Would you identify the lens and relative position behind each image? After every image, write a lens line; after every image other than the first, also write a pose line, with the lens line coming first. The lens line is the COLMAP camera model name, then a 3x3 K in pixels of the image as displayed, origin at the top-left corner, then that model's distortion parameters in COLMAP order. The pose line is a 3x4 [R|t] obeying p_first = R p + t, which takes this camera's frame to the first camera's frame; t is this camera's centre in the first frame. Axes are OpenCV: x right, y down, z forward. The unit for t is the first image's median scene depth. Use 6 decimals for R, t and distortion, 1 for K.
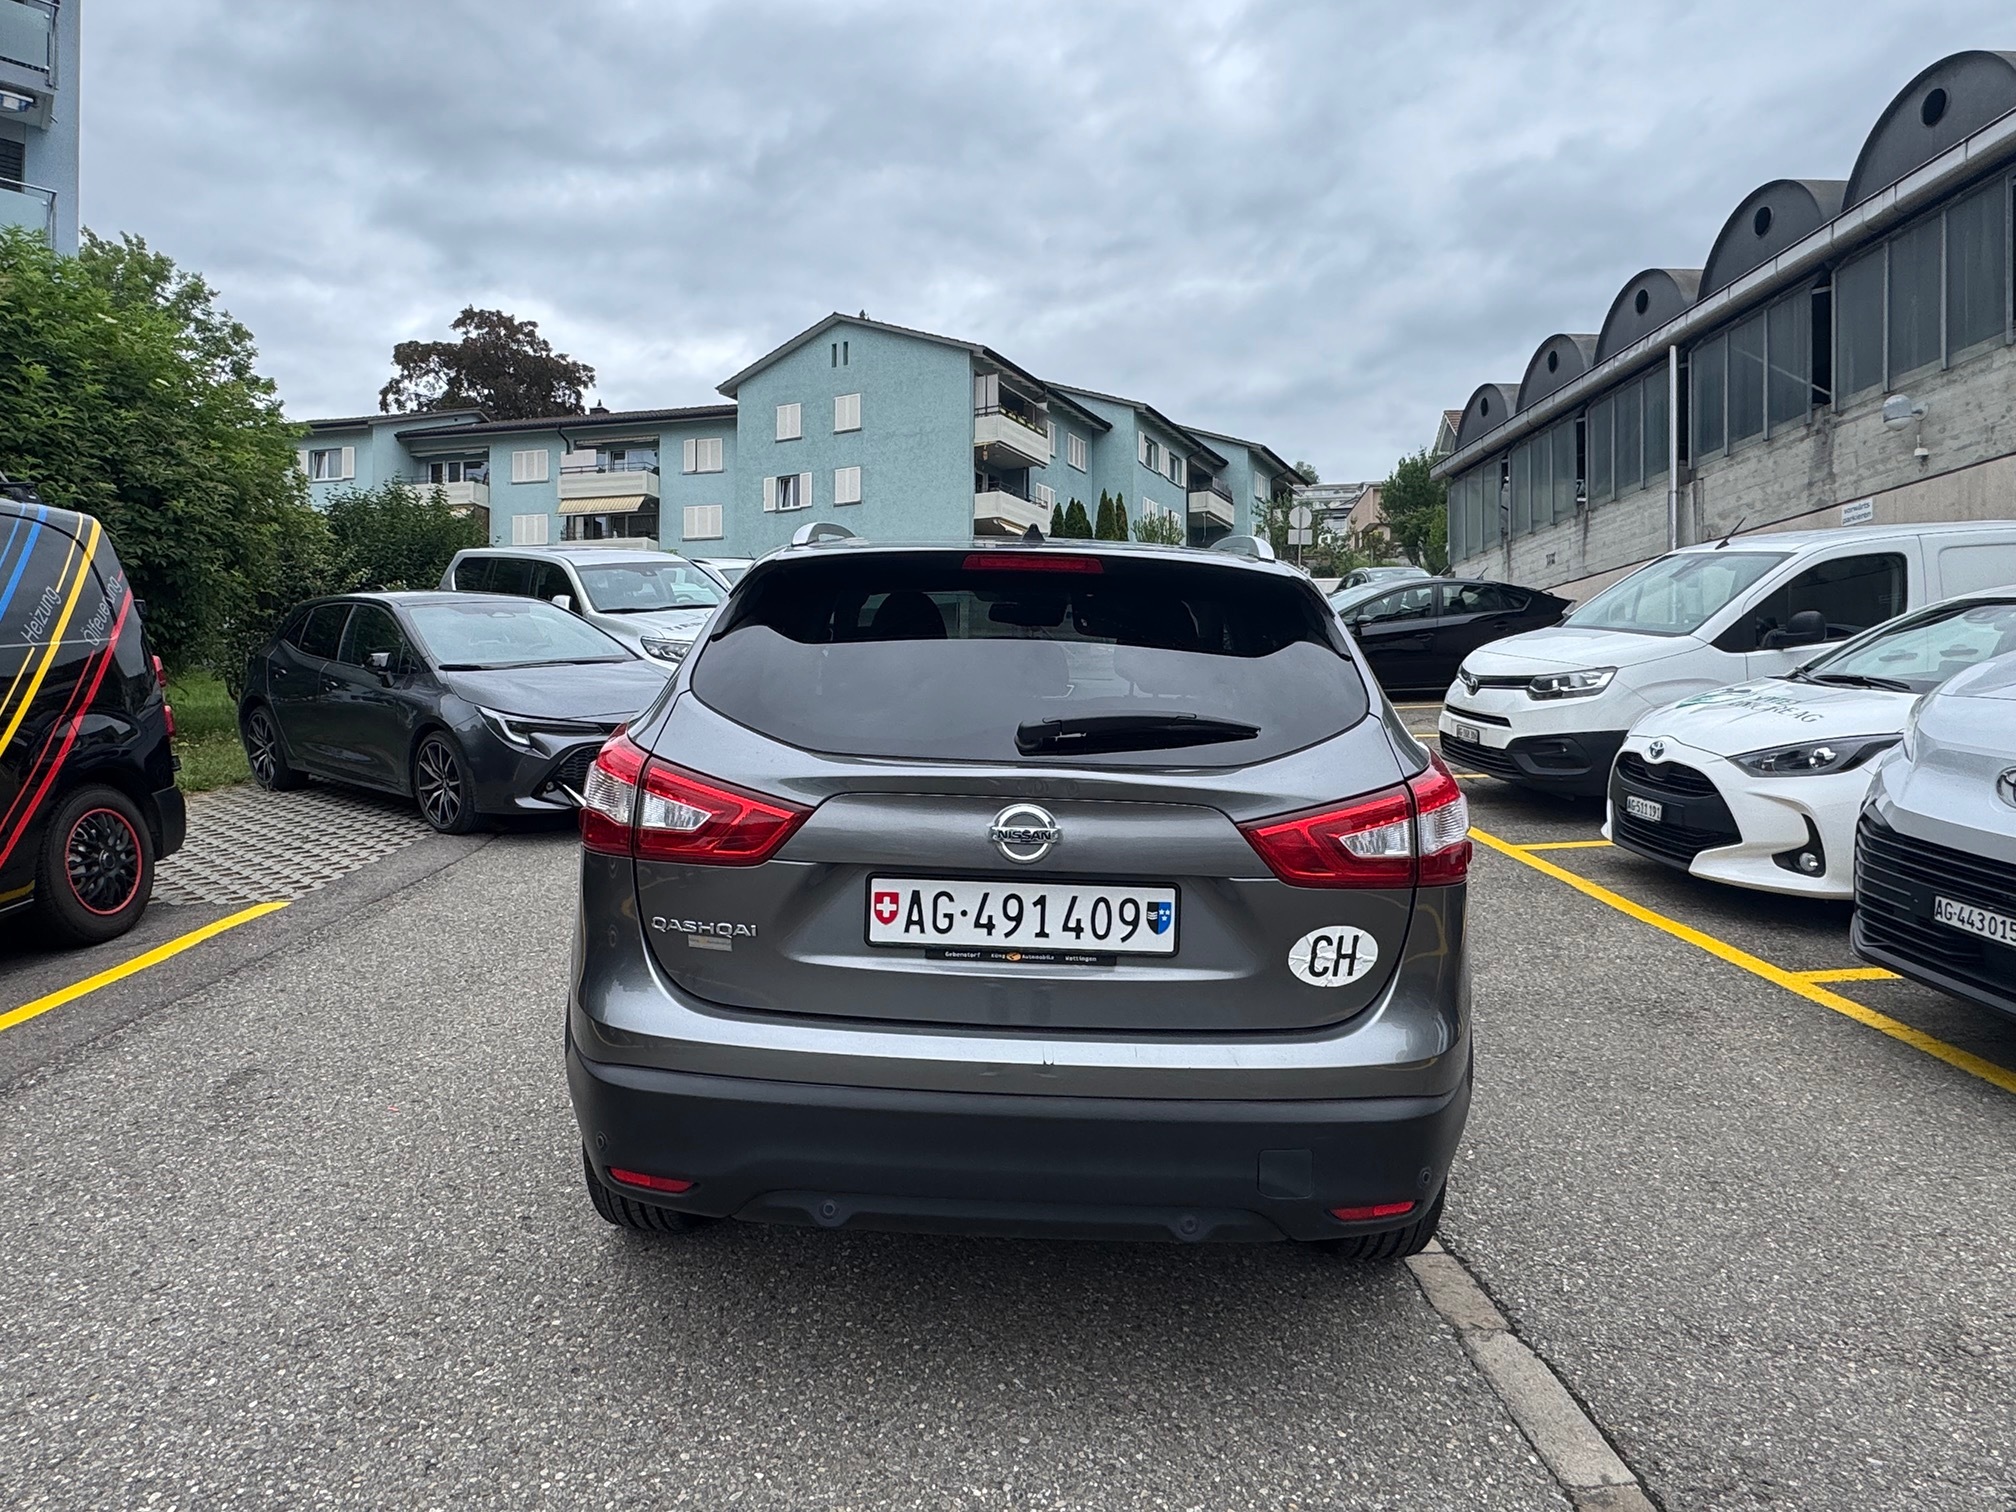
lens RADIAL K [[1212.2, 0, 1016.3], [0, 1212.2, 762.3], [0, 0, 1]] dist [-0.002594, 0.000752]
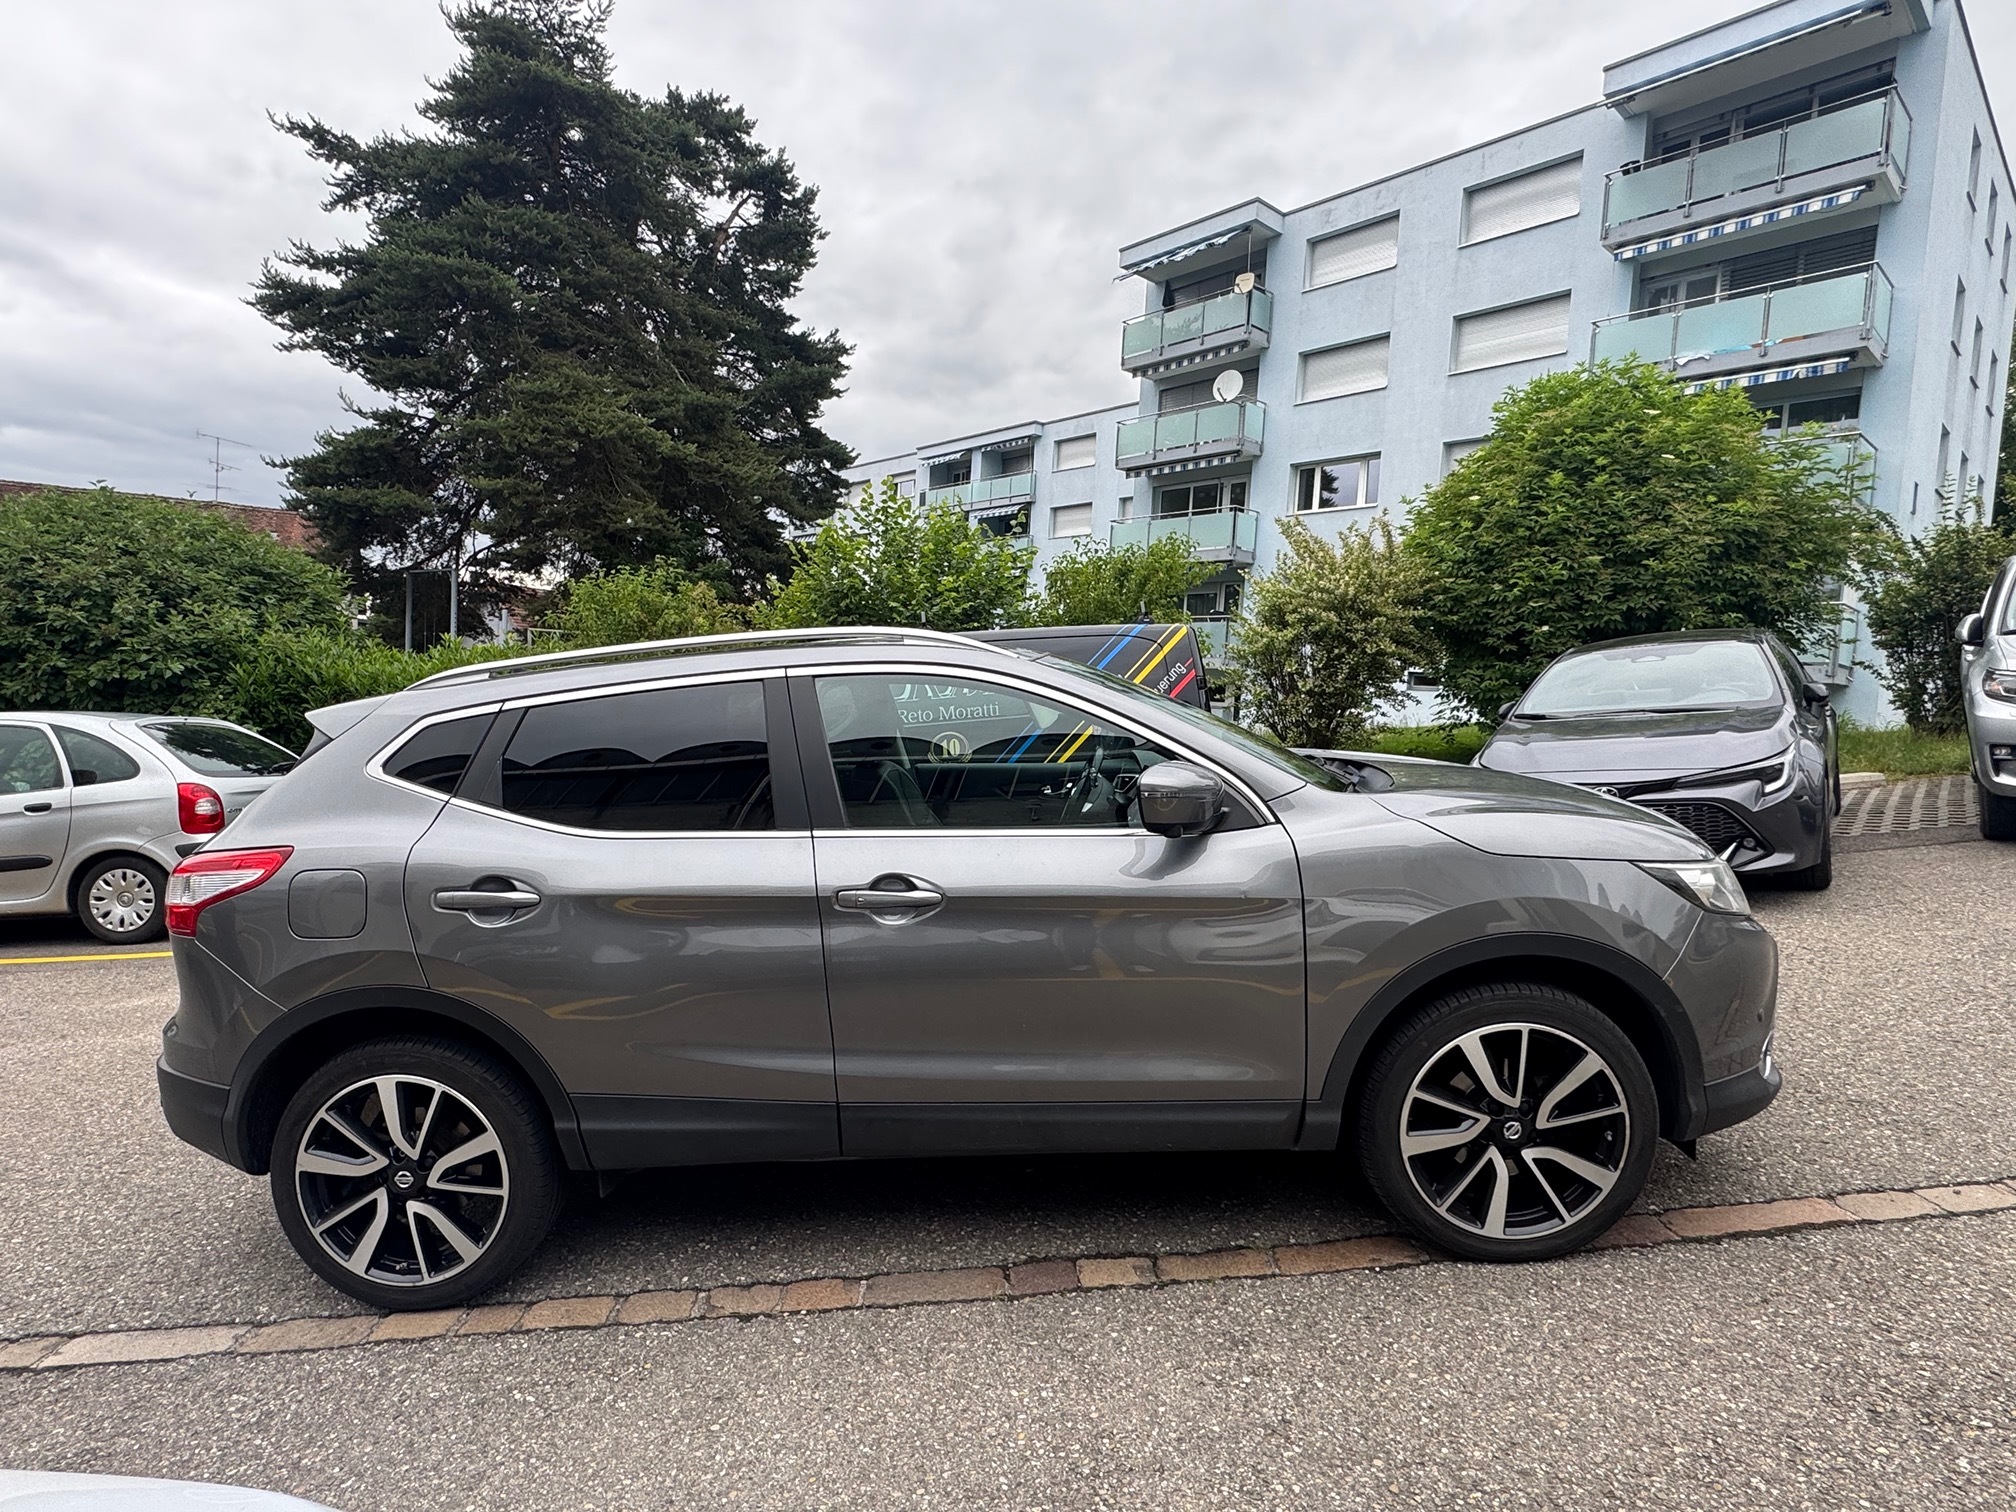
lens RADIAL K [[1050.2, 0, 996.0], [0, 1050.2, 759.4], [0, 0, 1]] dist [-0.001428, -0.000728]
pose [[-0.011212, 0.058522, -0.998223, 0.254884], [-0.059434, 0.996482, 0.059087, -0.038334], [0.998169, 0.059991, -0.007695, 0.316473]]
